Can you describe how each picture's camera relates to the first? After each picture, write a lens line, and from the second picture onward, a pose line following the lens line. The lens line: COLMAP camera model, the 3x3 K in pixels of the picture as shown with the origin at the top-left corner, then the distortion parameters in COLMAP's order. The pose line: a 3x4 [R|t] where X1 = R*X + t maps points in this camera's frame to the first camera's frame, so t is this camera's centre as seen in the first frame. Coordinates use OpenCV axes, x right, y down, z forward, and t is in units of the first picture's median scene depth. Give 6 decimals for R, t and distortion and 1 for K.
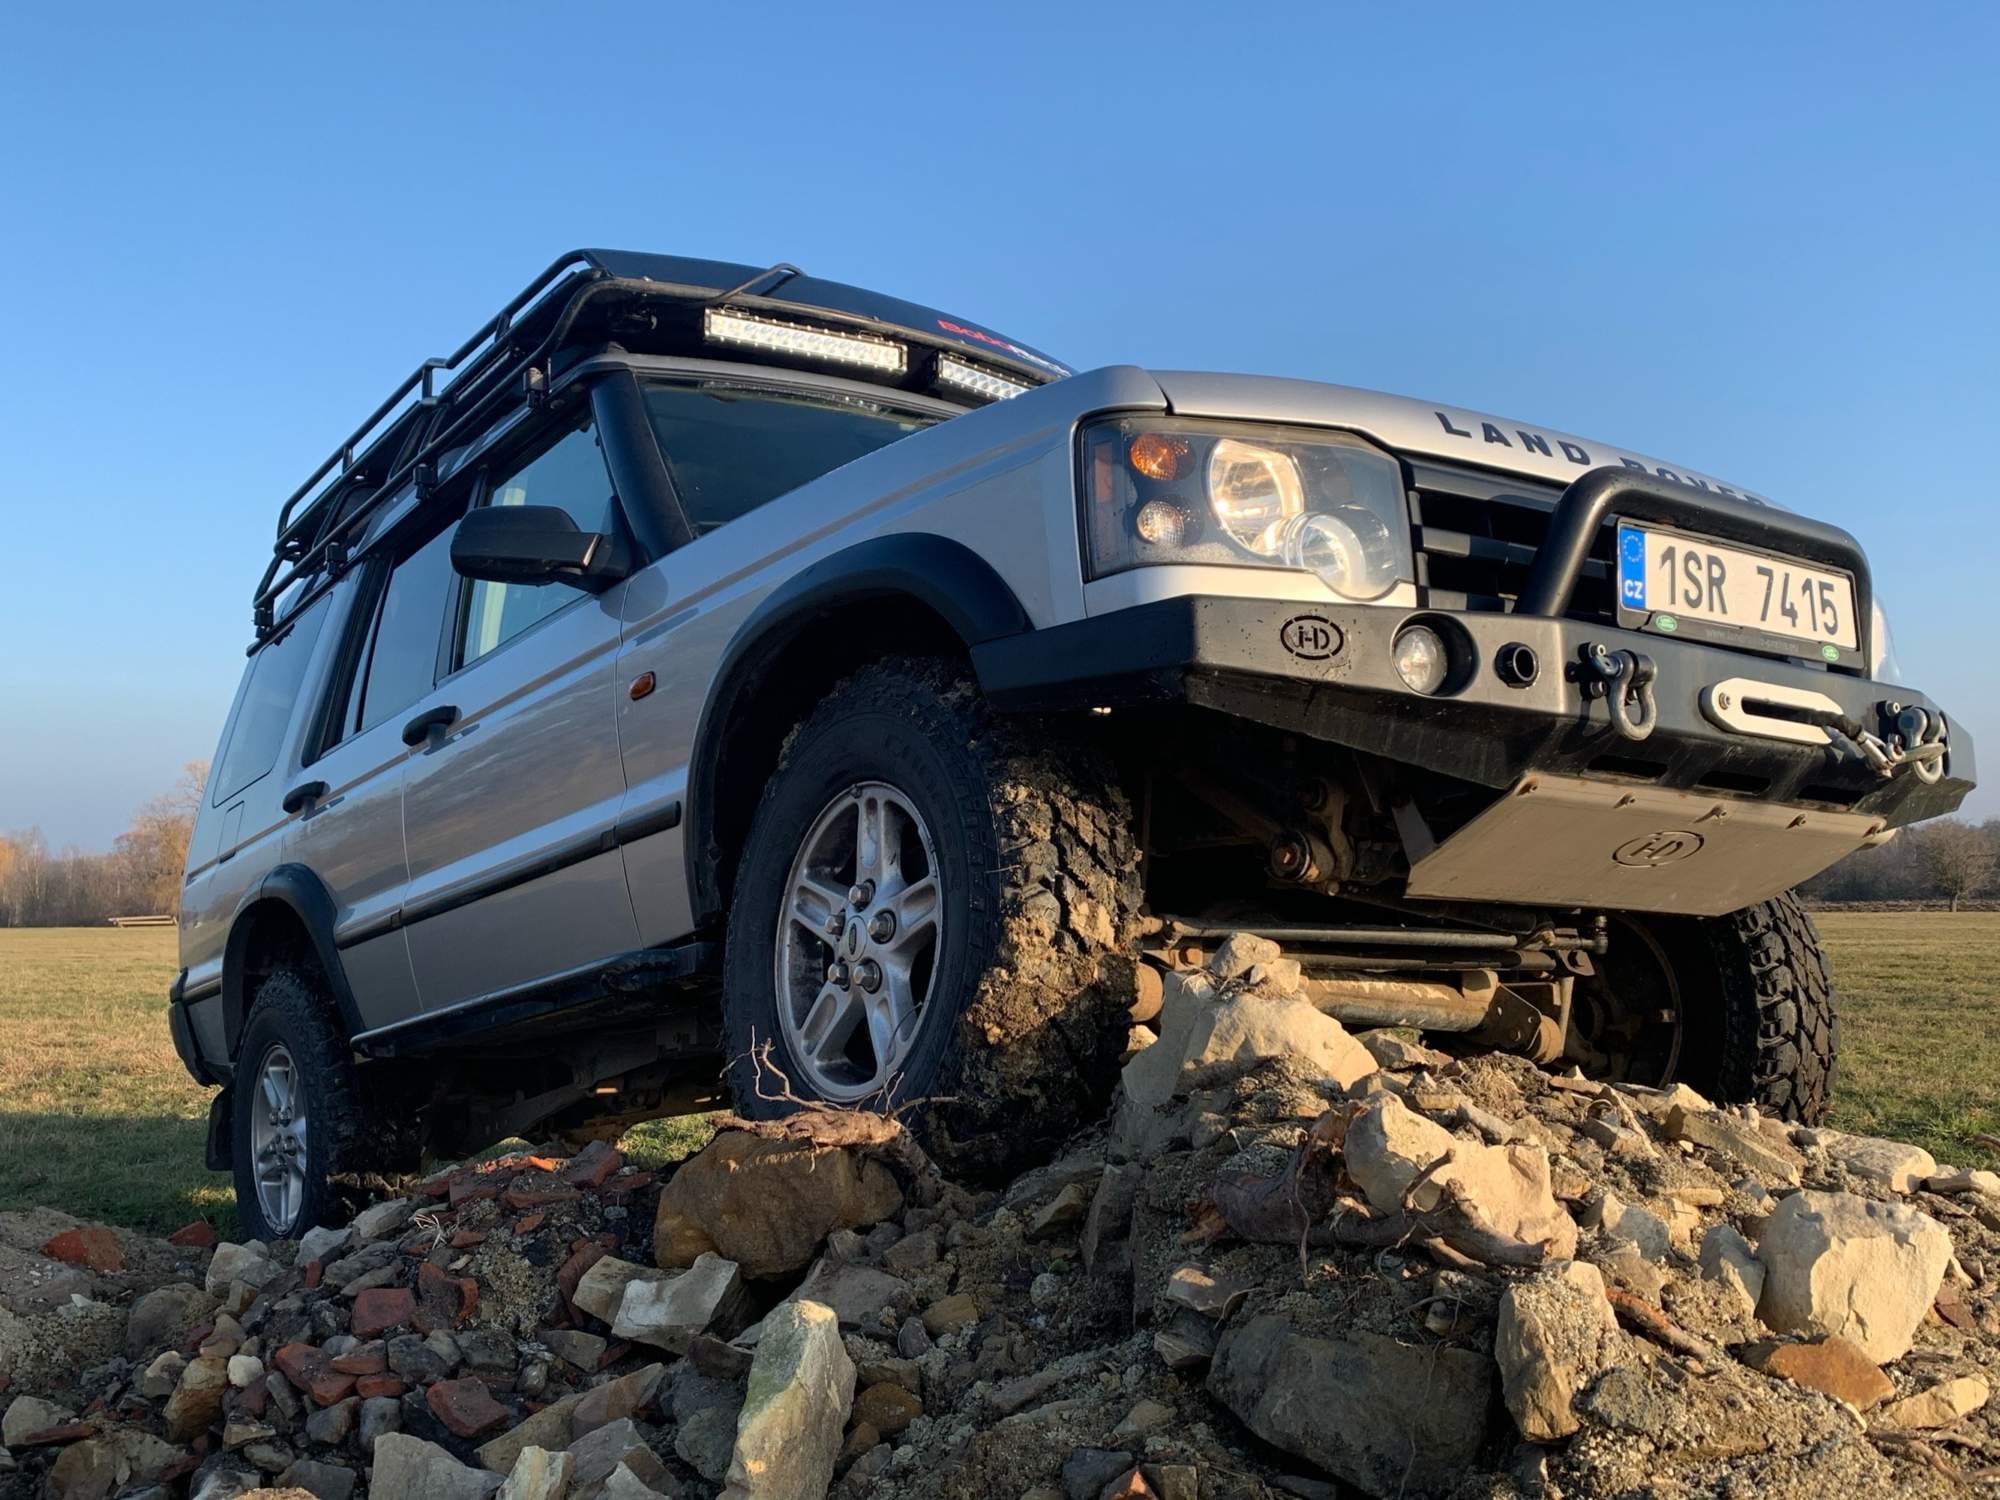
lens RADIAL K [[1928.4, 0, 1000.0], [0, 1928.4, 751.8], [0, 0, 1]] dist [-0.001537, 0.000000]
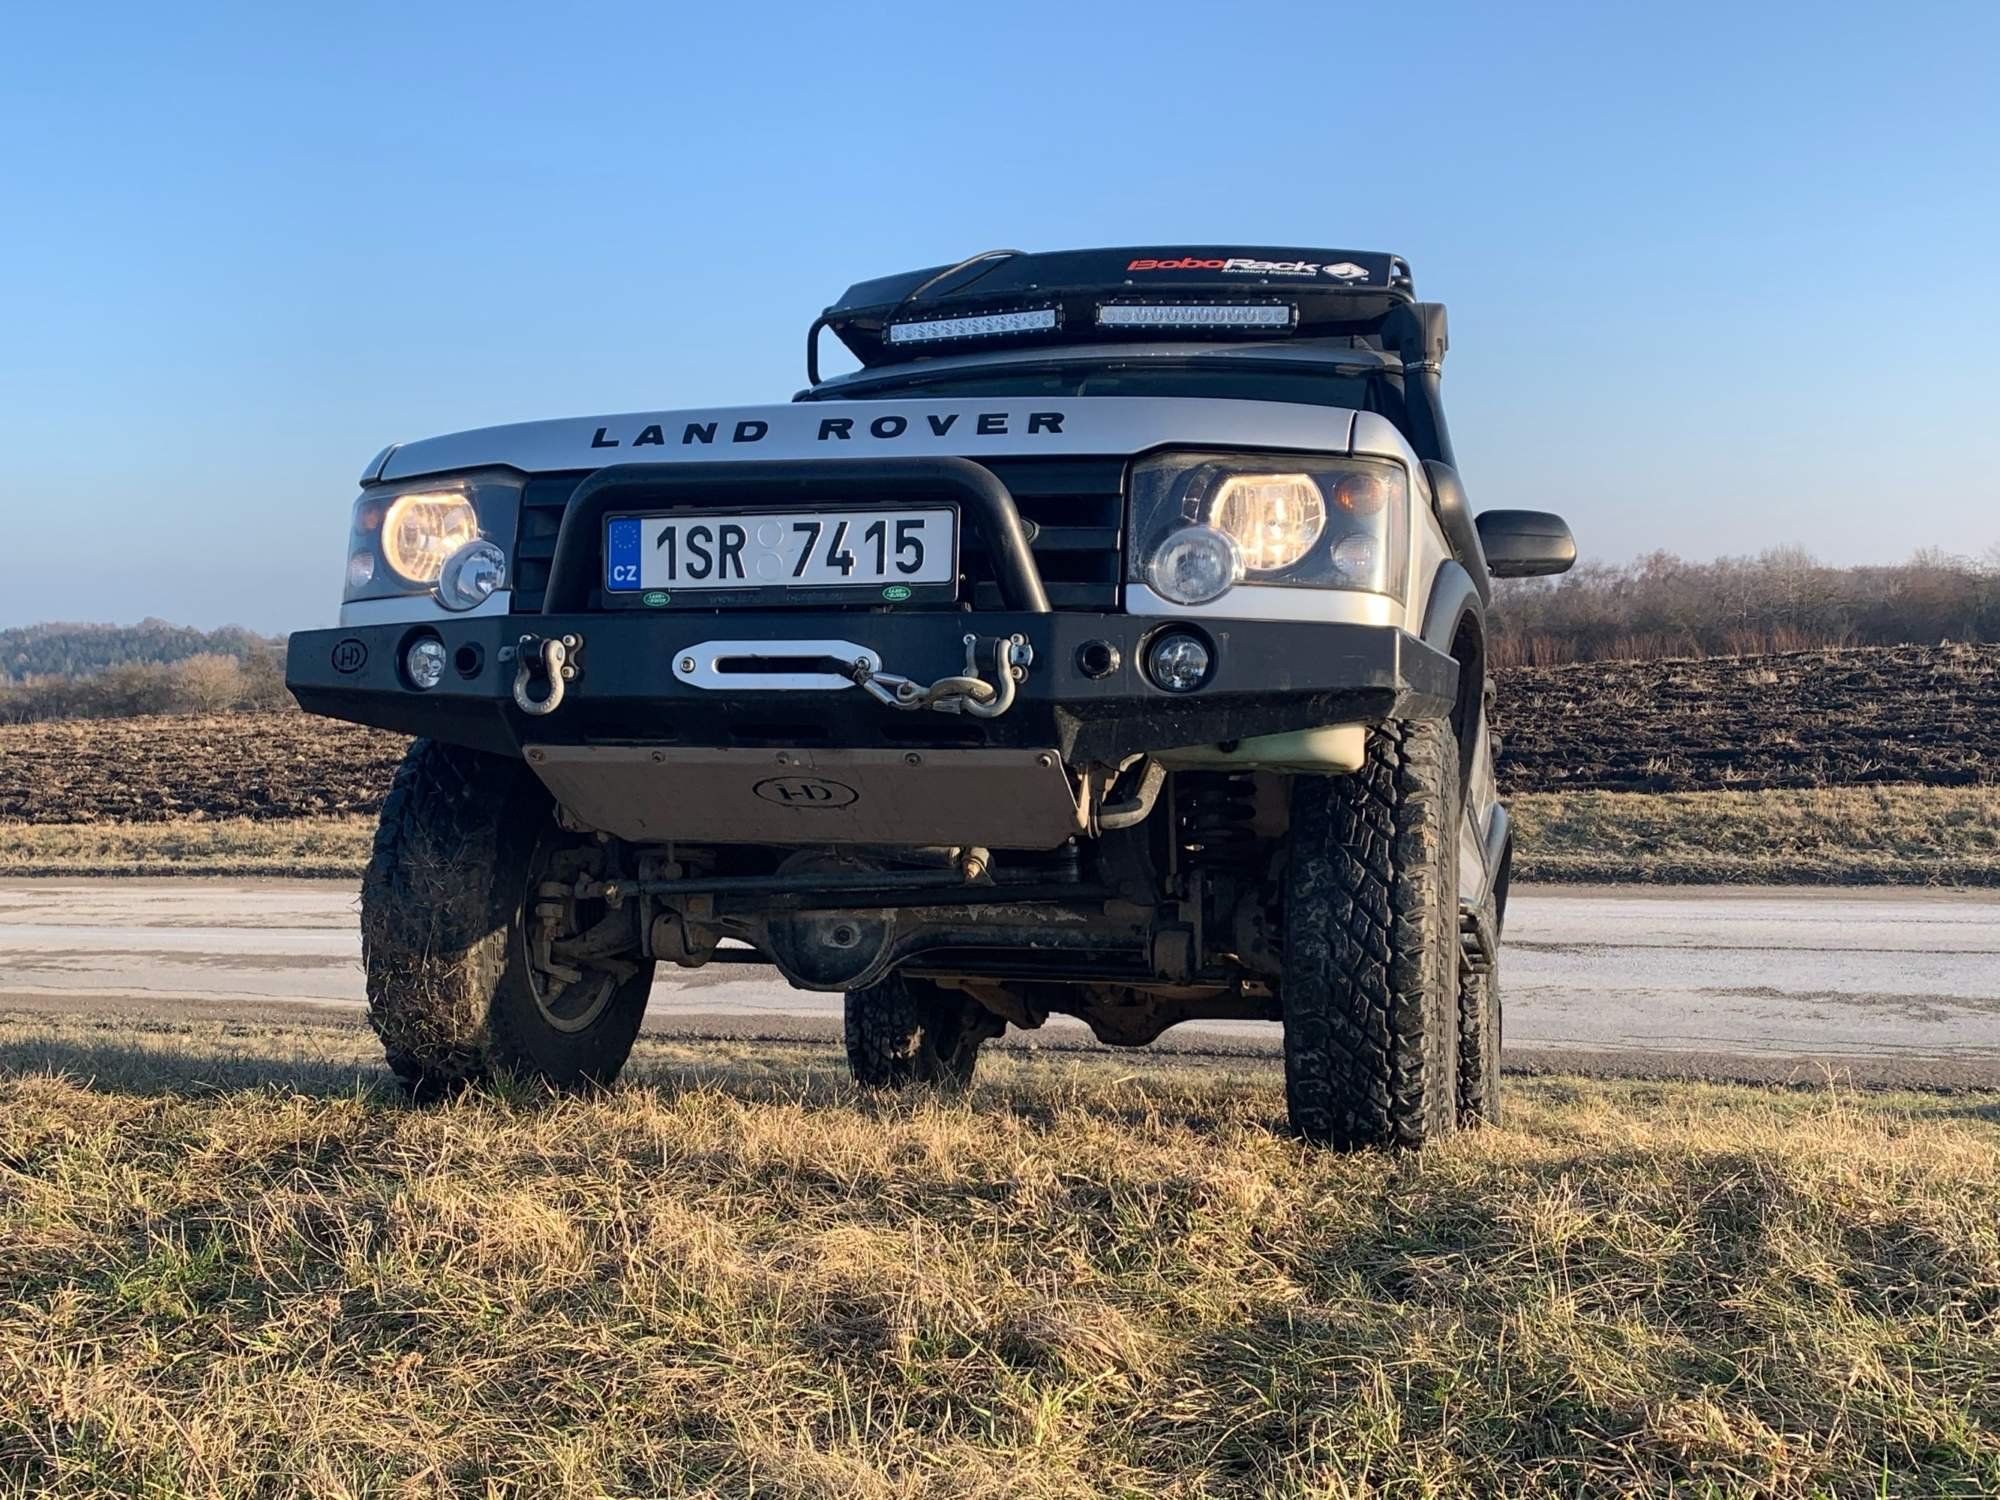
lens RADIAL K [[2100.6, 0, 999.9], [0, 2100.6, 749.8], [0, 0, 1]] dist [0.021821, 0.000000]
pose [[0.683615, -0.048555, -0.728226, 1.326072], [0.089978, 0.995780, 0.018072, 0.015785], [0.724275, -0.077879, 0.685099, 0.295913]]
